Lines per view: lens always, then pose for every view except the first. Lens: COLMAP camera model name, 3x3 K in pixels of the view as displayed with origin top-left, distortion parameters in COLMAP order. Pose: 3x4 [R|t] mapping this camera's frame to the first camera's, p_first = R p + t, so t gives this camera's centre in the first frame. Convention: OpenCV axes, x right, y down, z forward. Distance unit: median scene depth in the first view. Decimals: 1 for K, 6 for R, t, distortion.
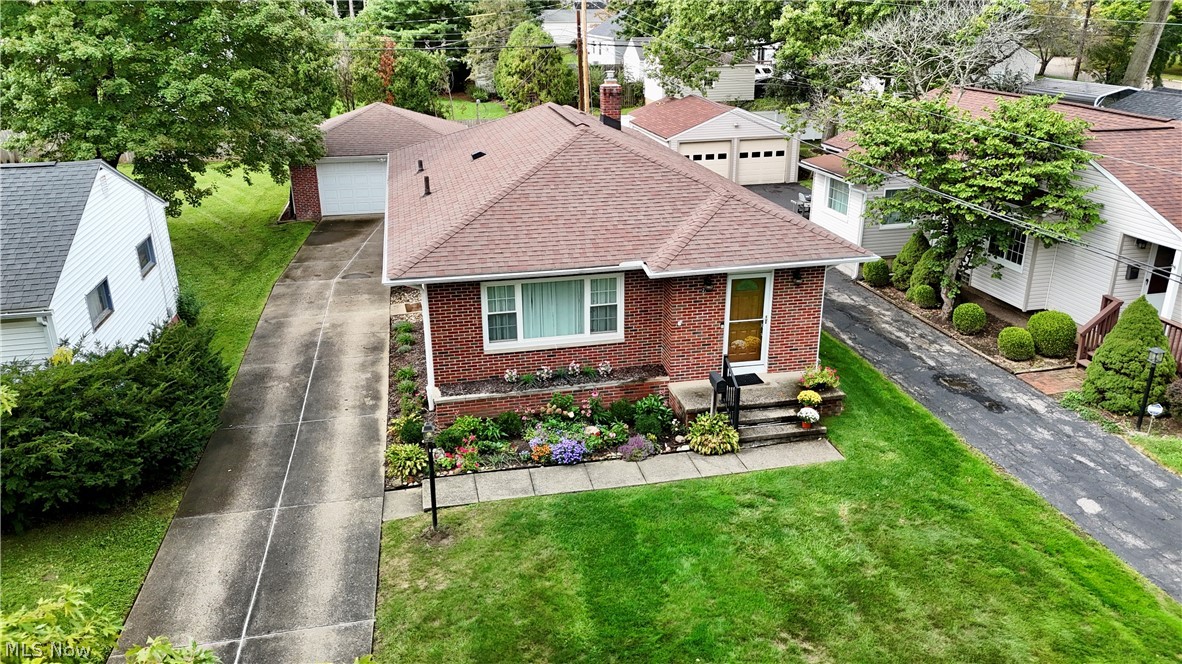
lens RADIAL K [[877.8, 0, 591.3], [0, 877.8, 334.8], [0, 0, 1]] dist [0.081672, -0.085495]
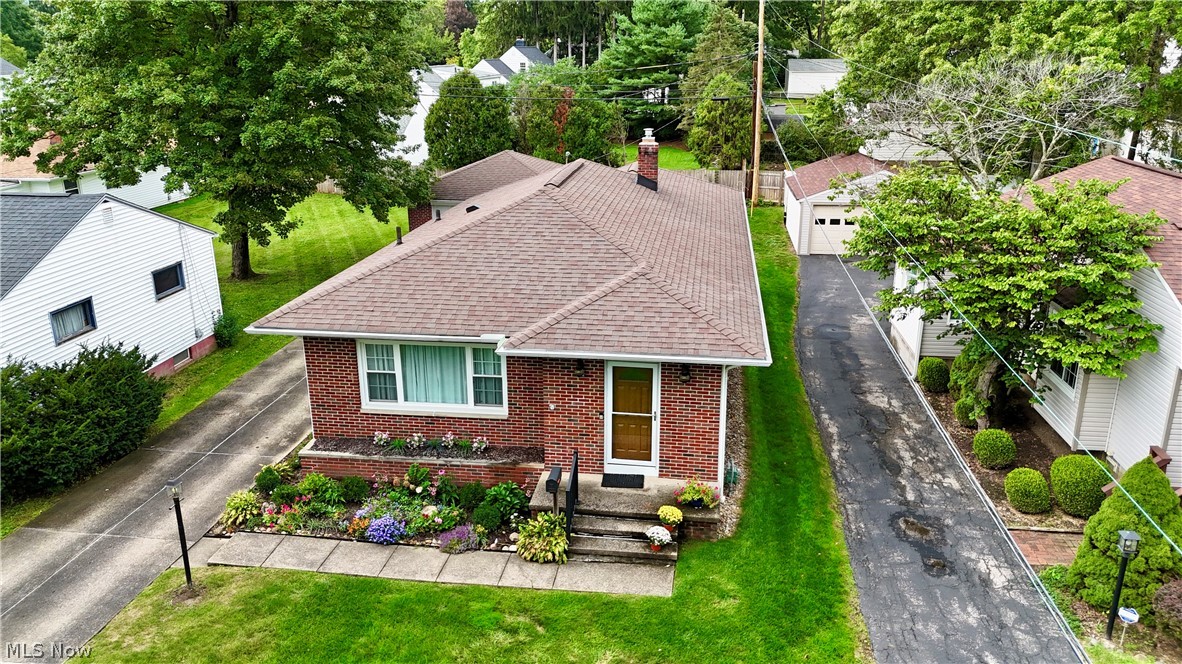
lens RADIAL K [[876.1, 0, 628.9], [0, 876.1, 328.5], [0, 0, 1]] dist [0.085654, -0.101558]
pose [[0.938947, 0.106816, -0.327060, 0.460509], [-0.123978, 0.991768, -0.032020, -0.074380], [0.320948, 0.070614, 0.944461, 0.165443]]
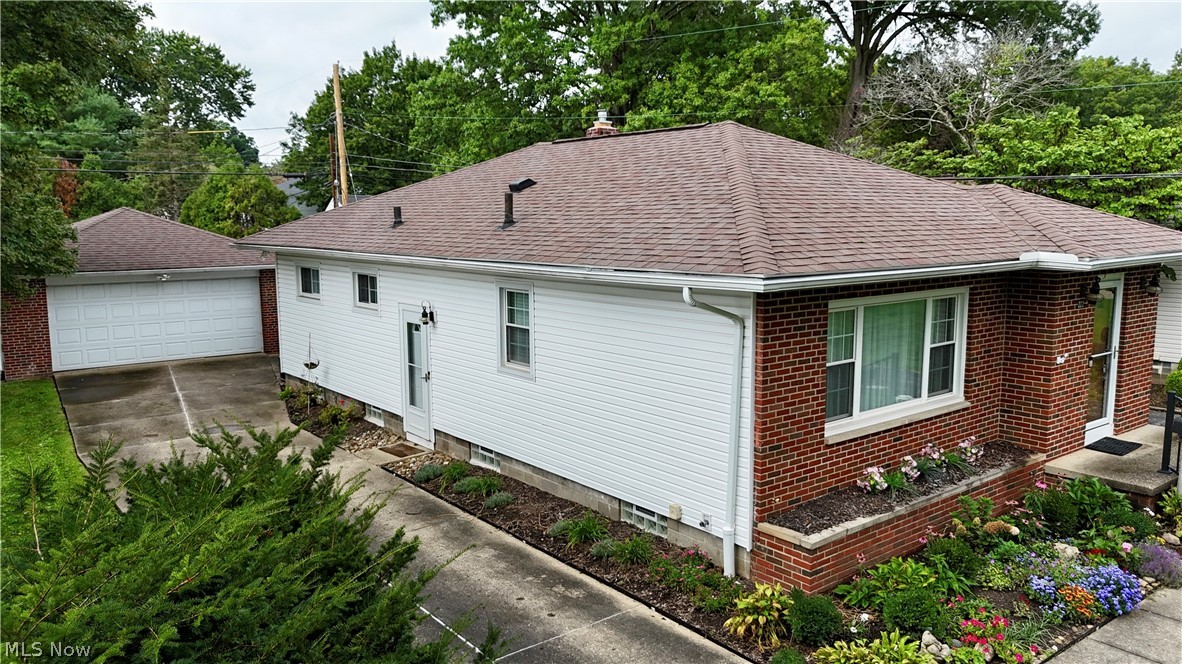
lens RADIAL K [[877.8, 0, 591.3], [0, 877.8, 334.8], [0, 0, 1]] dist [0.081672, -0.085495]
pose [[0.895362, -0.062783, 0.440892, -0.469518], [0.161177, 0.968582, -0.189394, 0.035321], [-0.415149, 0.240638, 0.877351, 0.575820]]
